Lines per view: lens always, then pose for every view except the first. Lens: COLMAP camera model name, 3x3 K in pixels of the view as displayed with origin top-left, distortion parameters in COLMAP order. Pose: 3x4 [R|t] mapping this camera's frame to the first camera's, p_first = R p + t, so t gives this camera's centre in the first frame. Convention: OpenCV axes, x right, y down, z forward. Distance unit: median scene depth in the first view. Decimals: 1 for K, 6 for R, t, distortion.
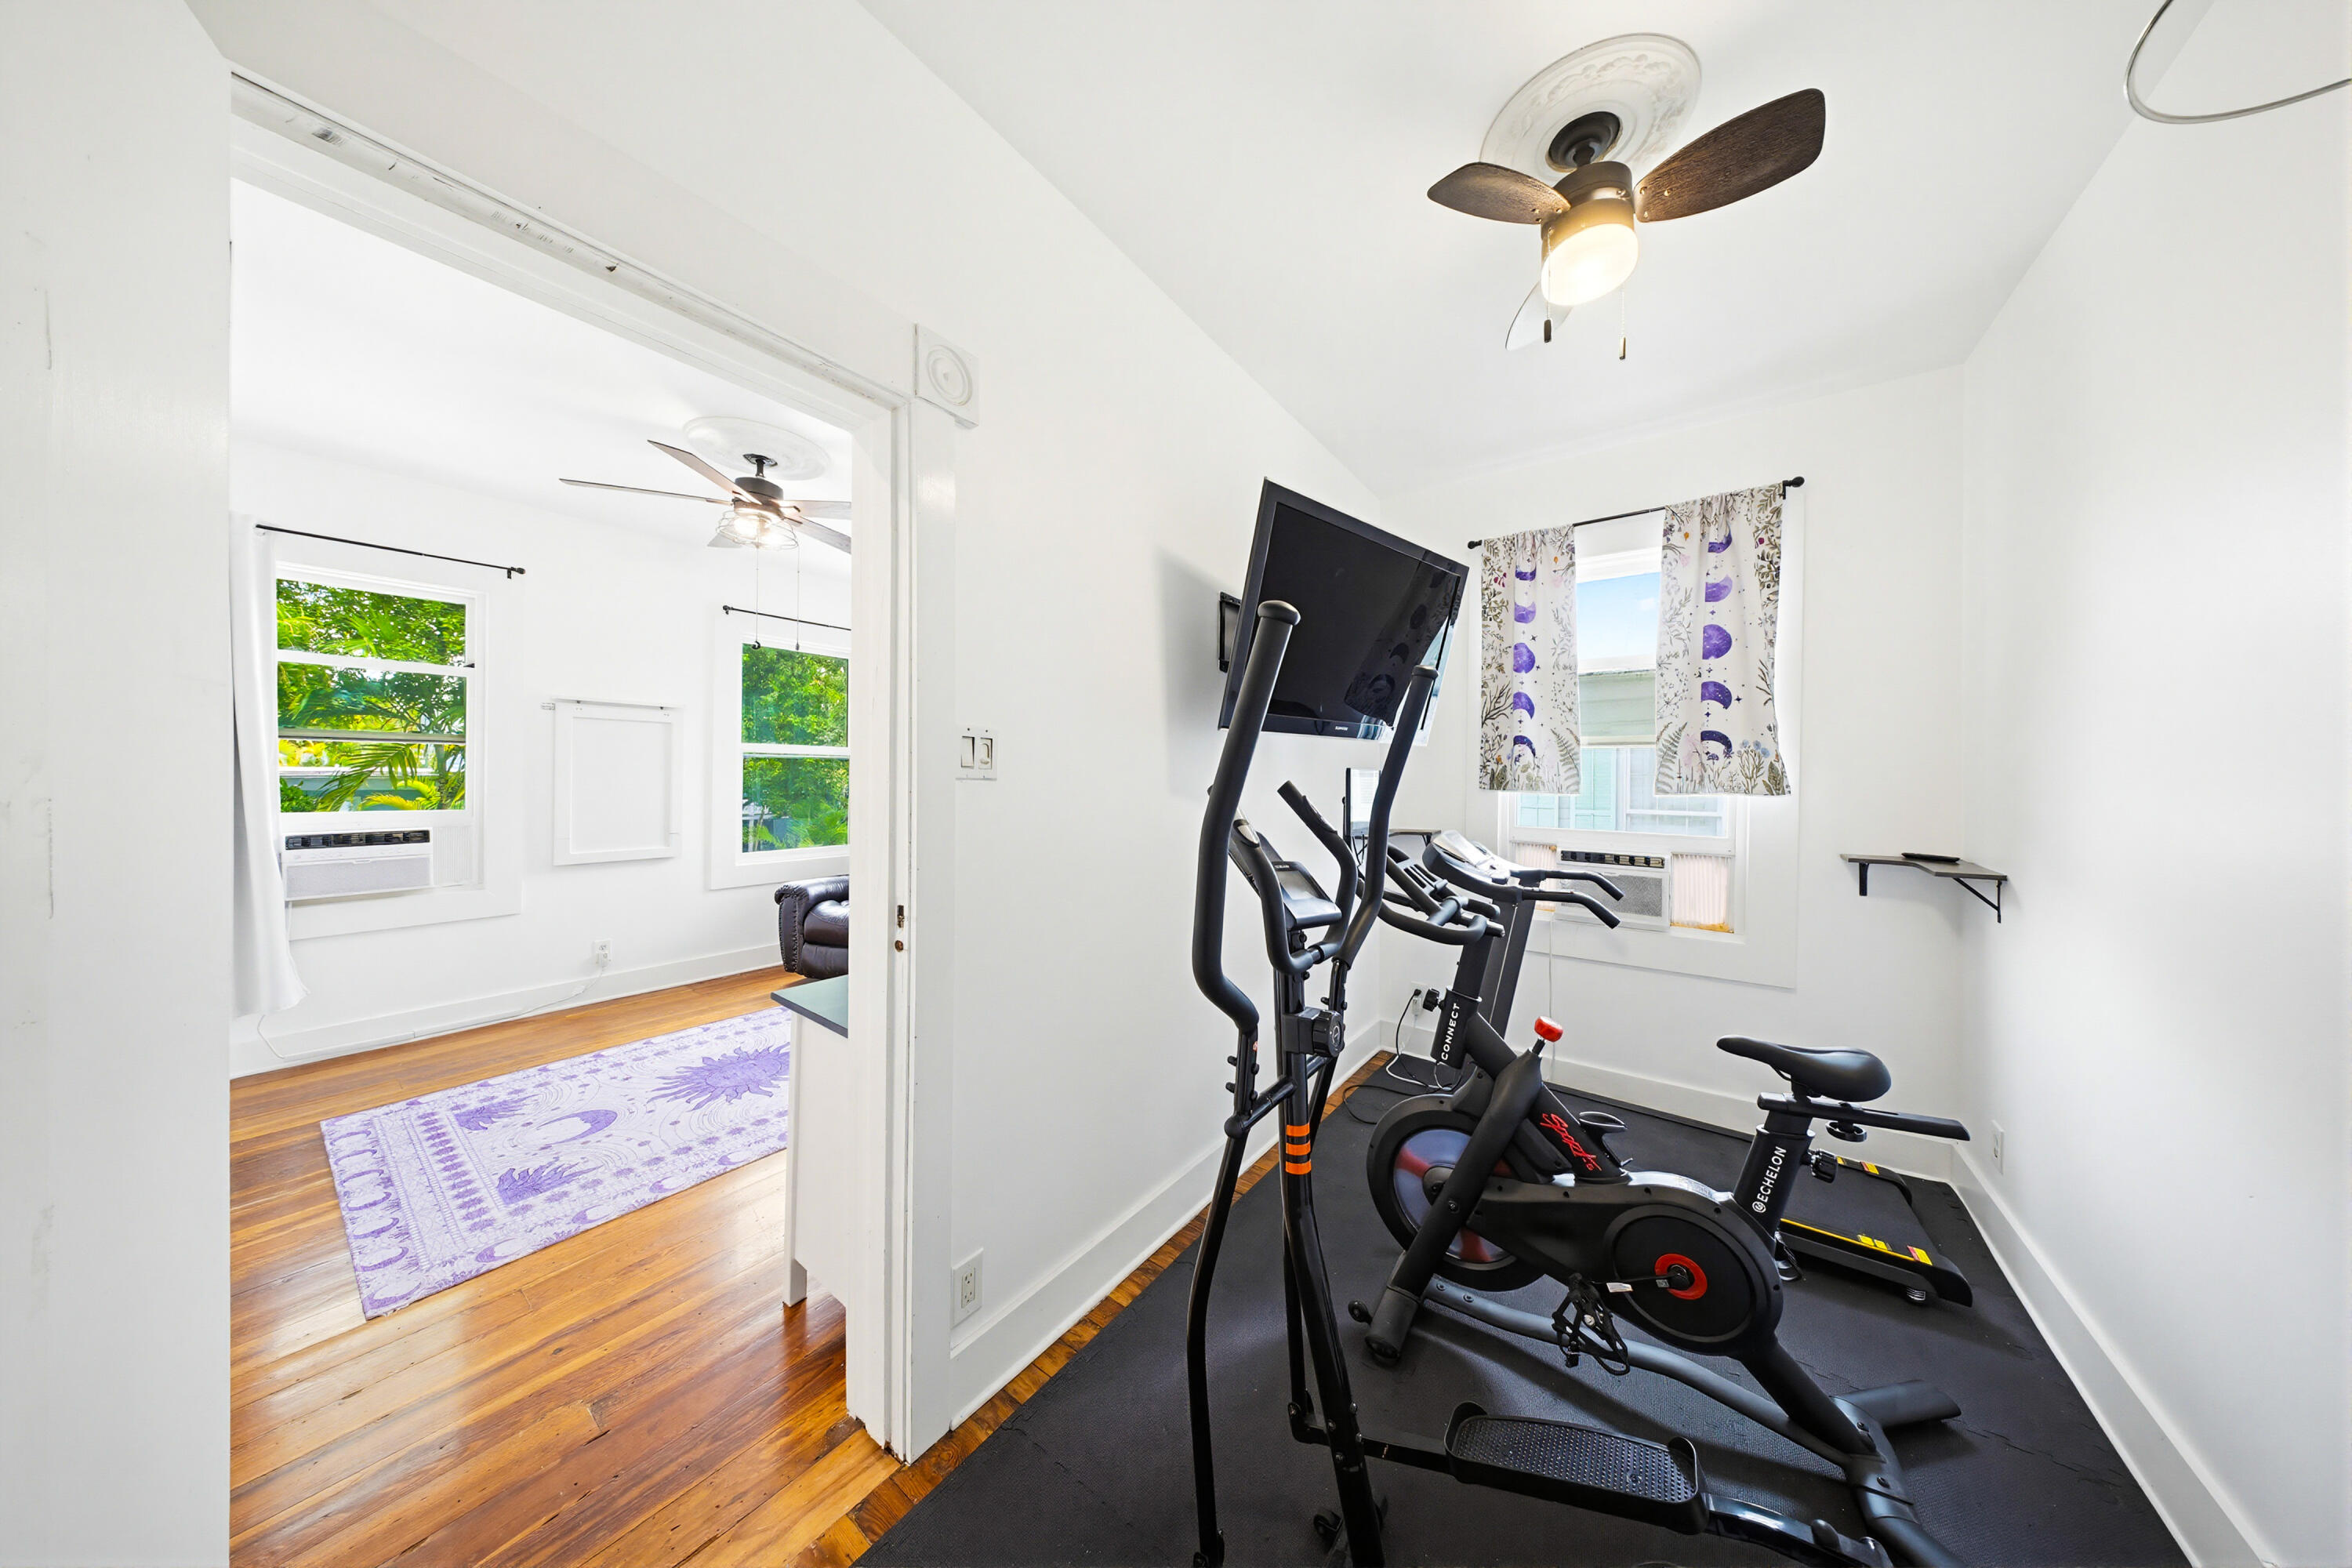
lens RADIAL K [[691.8, 0, 1165.6], [0, 691.8, 769.1], [0, 0, 1]] dist [0.000379, -0.000110]
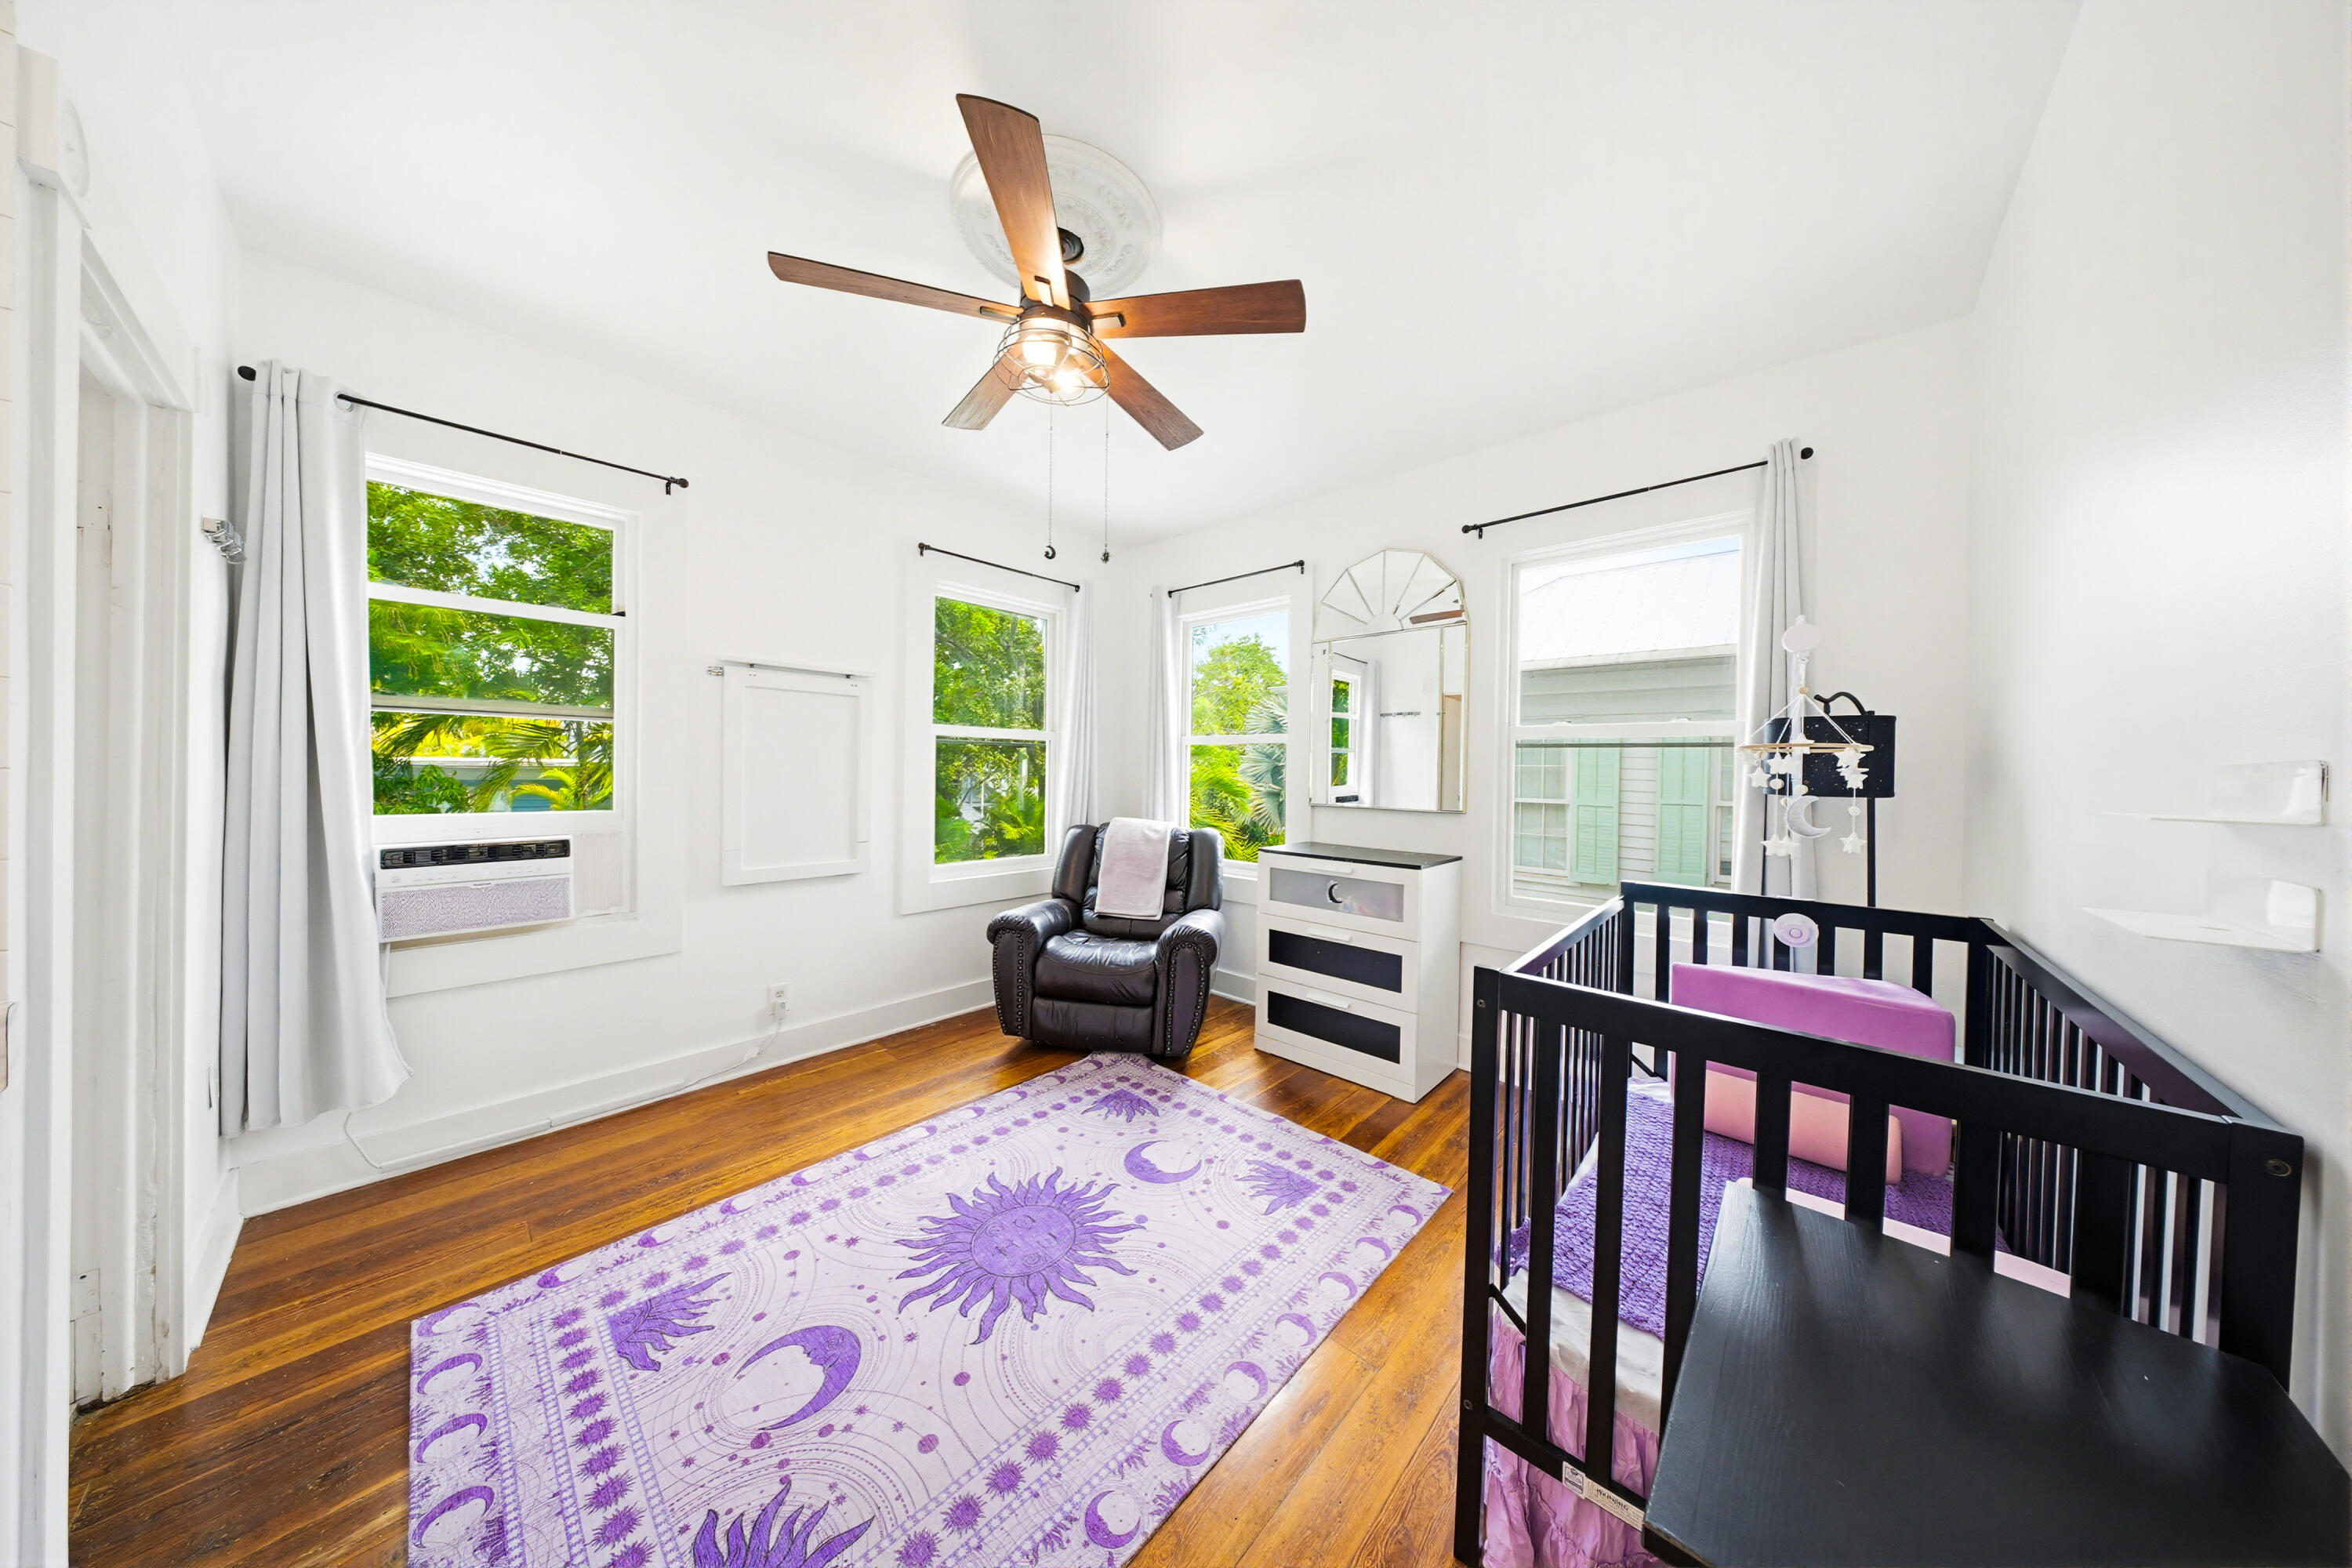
lens RADIAL K [[691.8, 0, 1165.6], [0, 691.8, 769.1], [0, 0, 1]] dist [0.000379, -0.000110]
pose [[0.994256, 0.005360, -0.106896, -0.419780], [-0.004519, 0.999957, 0.008106, 0.007708], [0.106935, -0.007576, 0.994237, 0.396685]]
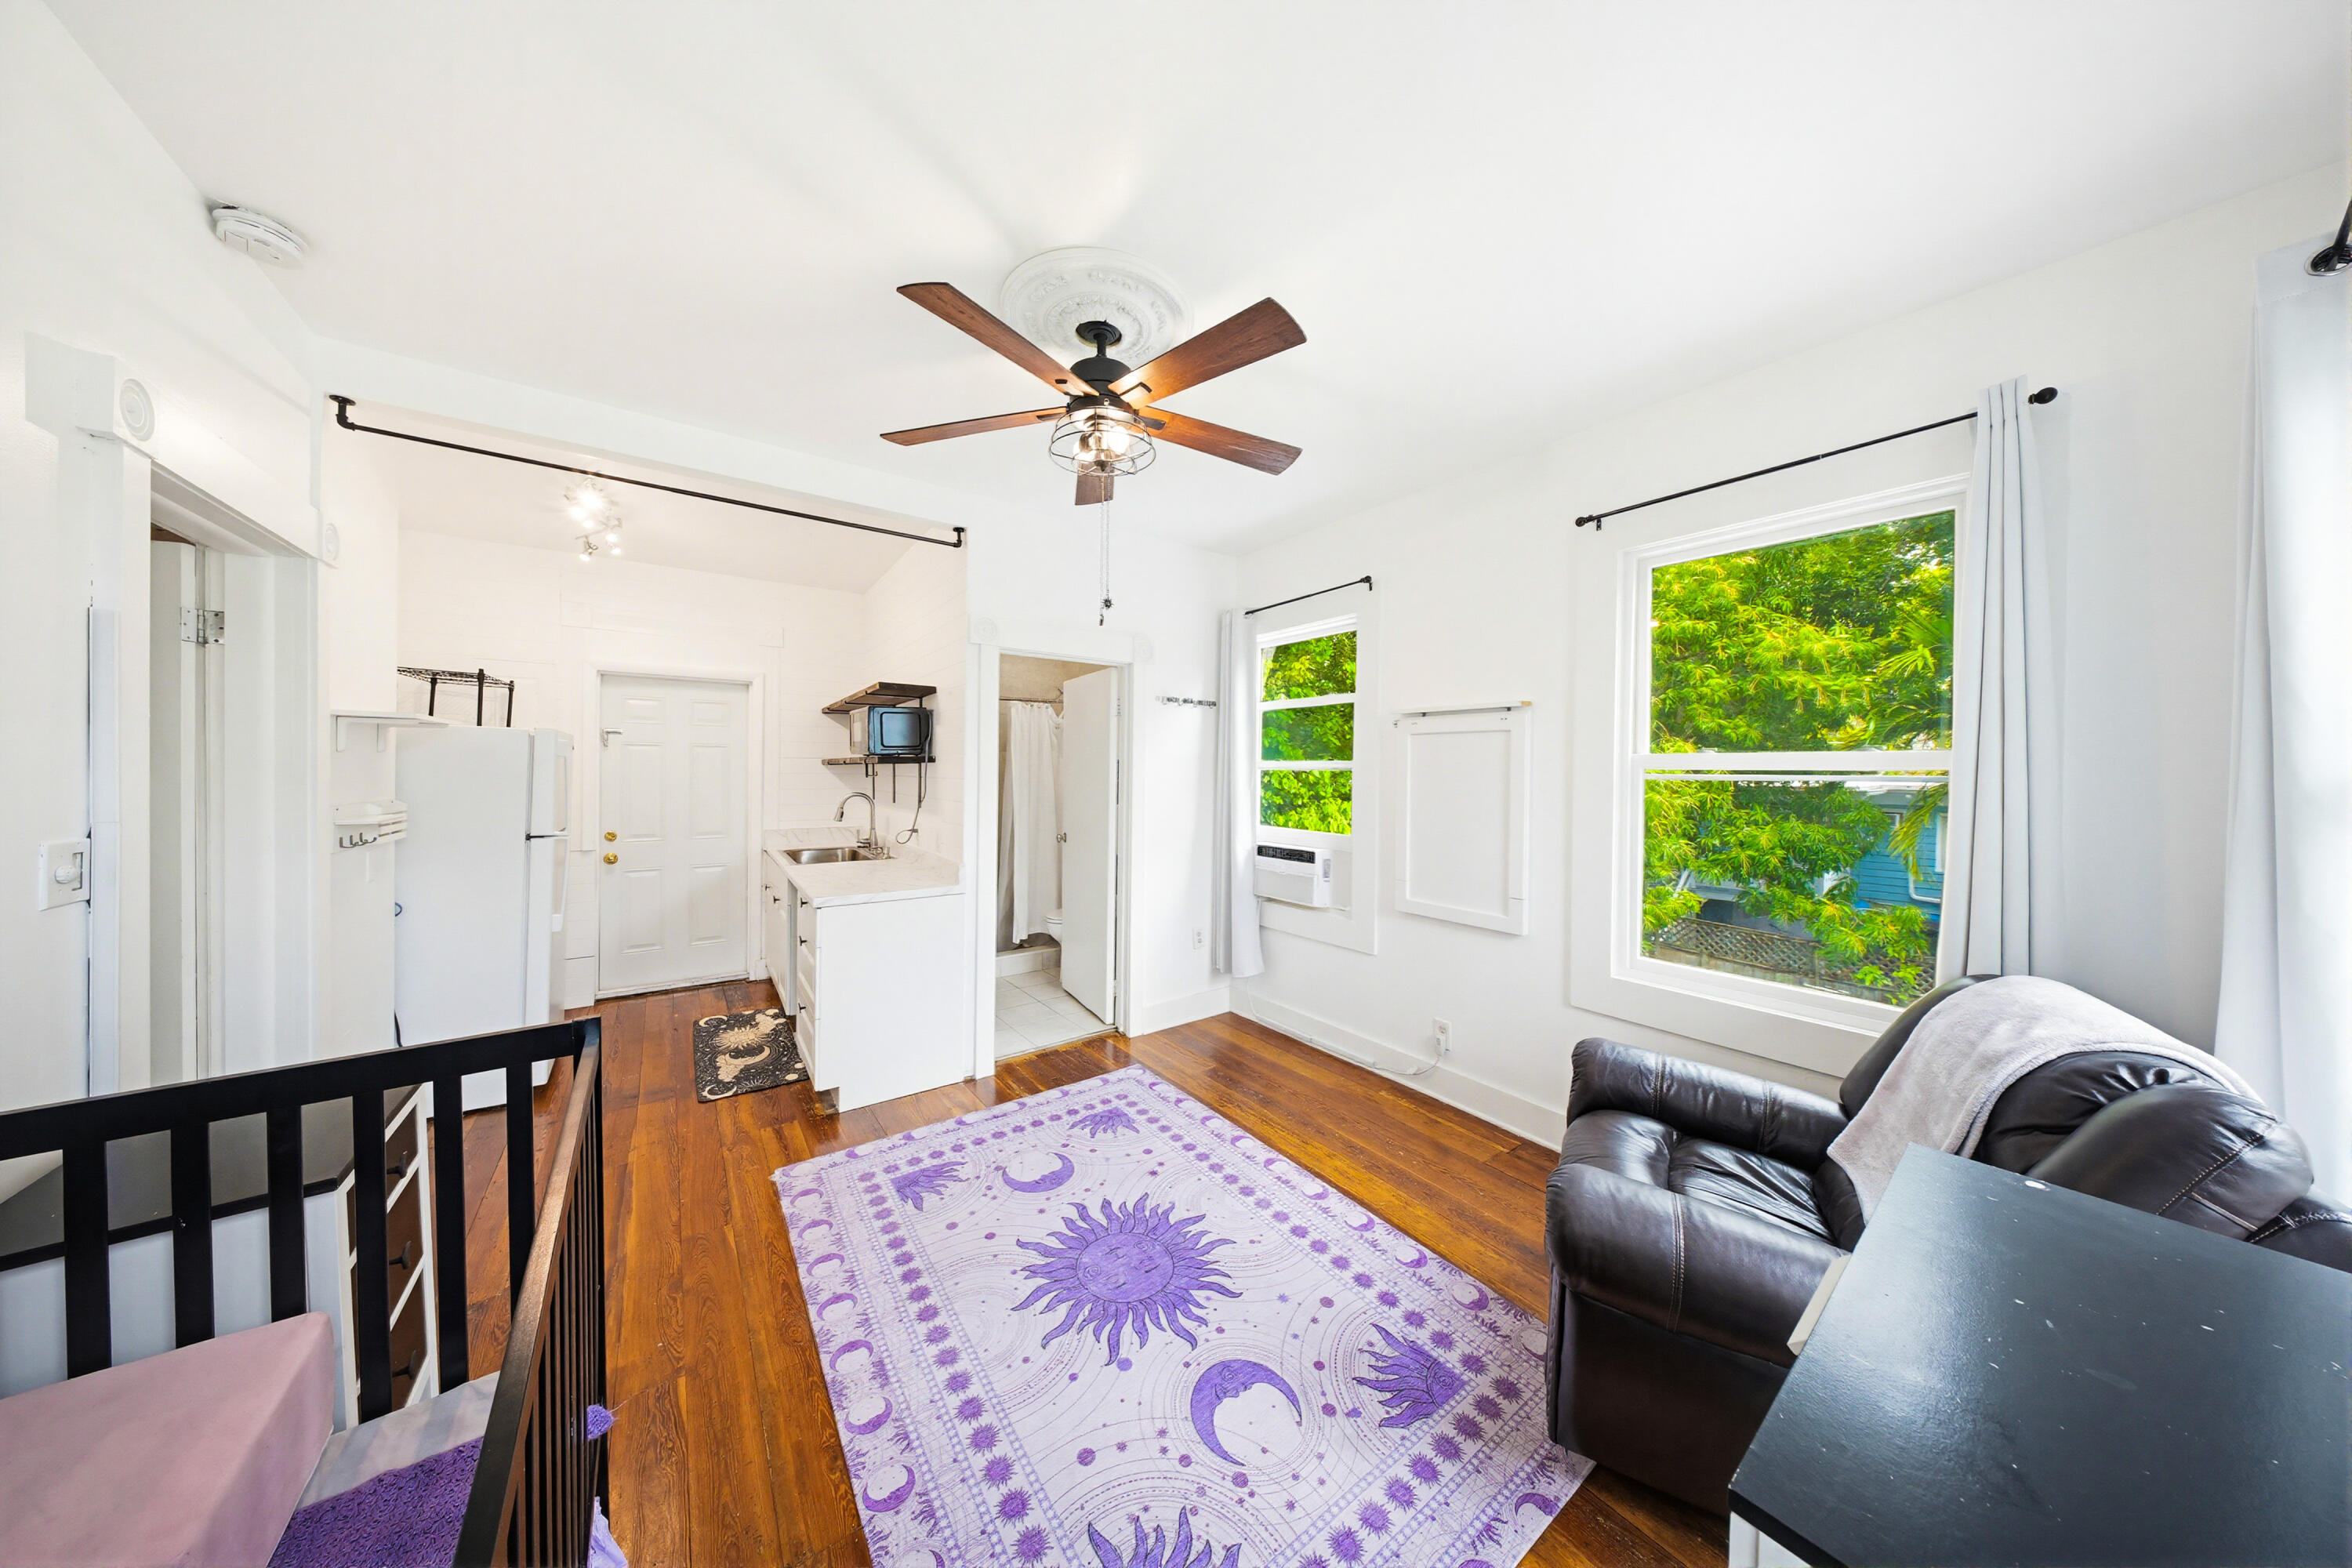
lens RADIAL K [[698.0, 0, 1188.2], [0, 698.0, 798.1], [0, 0, 1]] dist [0.000017, -0.000084]
pose [[-0.289193, 0.030600, -0.956781, -0.002535], [-0.003267, 0.999452, 0.032953, -0.029942], [0.957265, 0.012656, -0.288935, 1.255274]]
